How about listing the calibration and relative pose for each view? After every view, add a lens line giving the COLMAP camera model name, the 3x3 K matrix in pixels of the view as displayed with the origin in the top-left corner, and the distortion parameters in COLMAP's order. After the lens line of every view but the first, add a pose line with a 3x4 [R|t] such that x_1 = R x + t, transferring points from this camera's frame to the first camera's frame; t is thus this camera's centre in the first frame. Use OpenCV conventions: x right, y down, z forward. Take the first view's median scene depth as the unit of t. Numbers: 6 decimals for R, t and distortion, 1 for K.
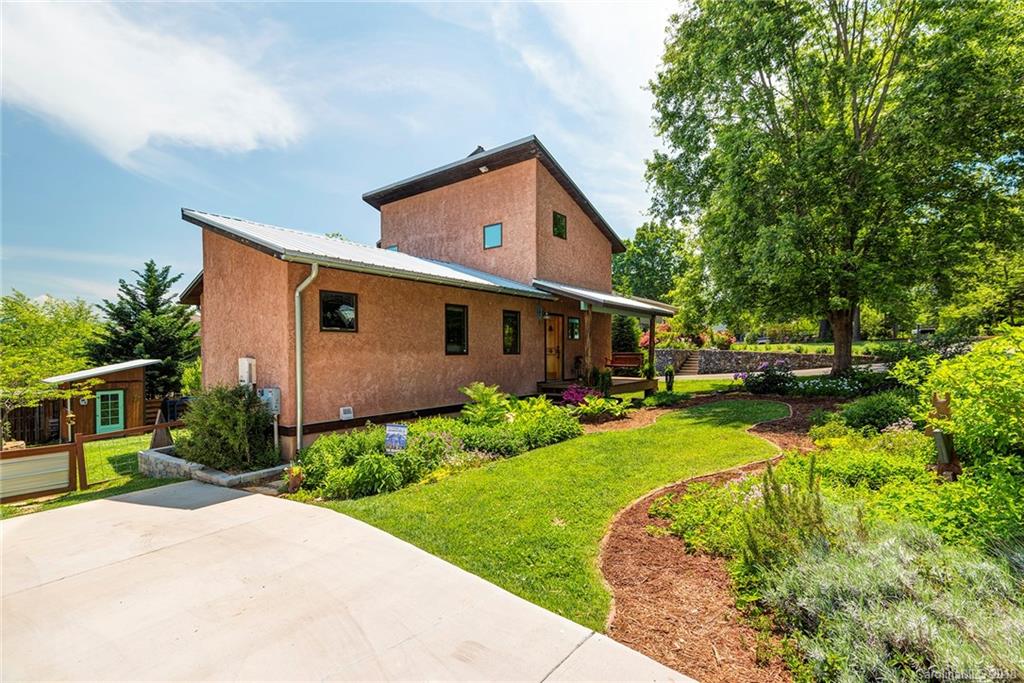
lens RADIAL K [[472.7, 0, 513.0], [0, 472.7, 364.5], [0, 0, 1]] dist [0.026649, -0.009066]
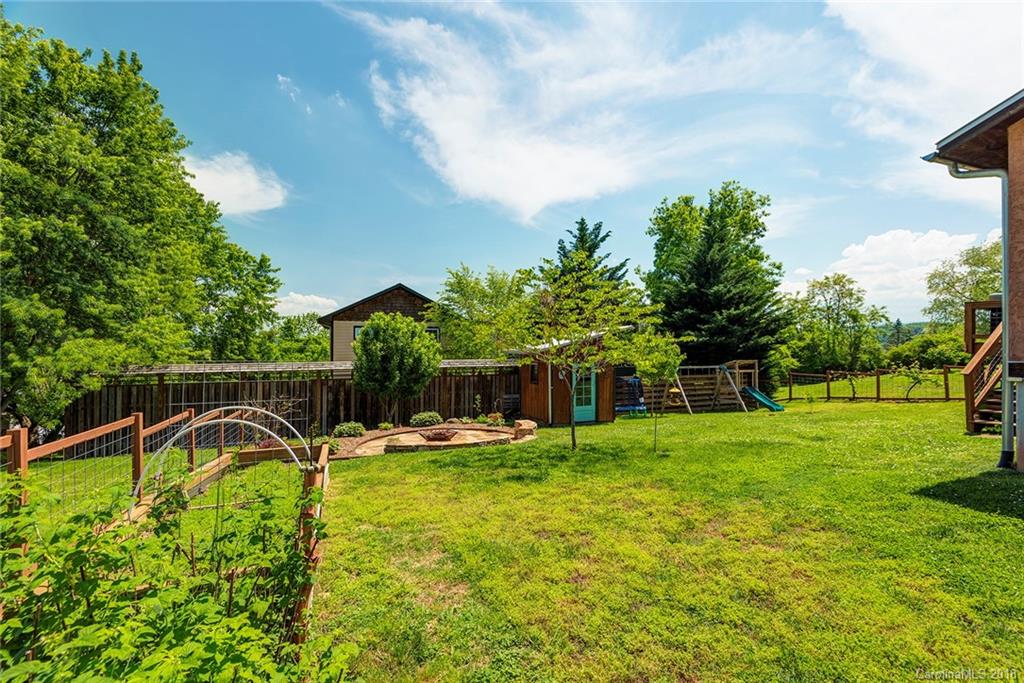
lens RADIAL K [[472.7, 0, 520.1], [0, 472.7, 336.4], [0, 0, 1]] dist [0.026649, -0.009066]
pose [[0.861967, -0.008807, -0.506889, -0.875950], [-0.013552, 0.999092, -0.040403, 0.072402], [0.506784, 0.041695, 0.861064, 0.434318]]
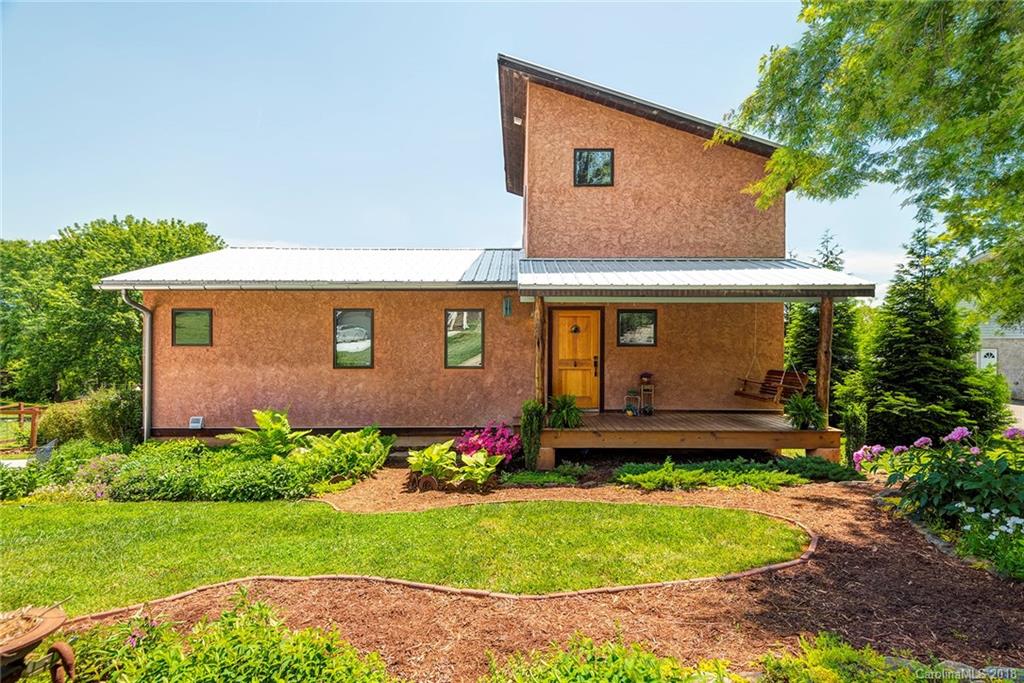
lens RADIAL K [[472.7, 0, 512.9], [0, 472.7, 349.4], [0, 0, 1]] dist [0.026649, -0.009066]
pose [[0.623666, 0.009240, -0.781637, 0.689570], [-0.026631, 0.999601, -0.009432, -0.051660], [0.781237, 0.026698, 0.623663, 0.663844]]
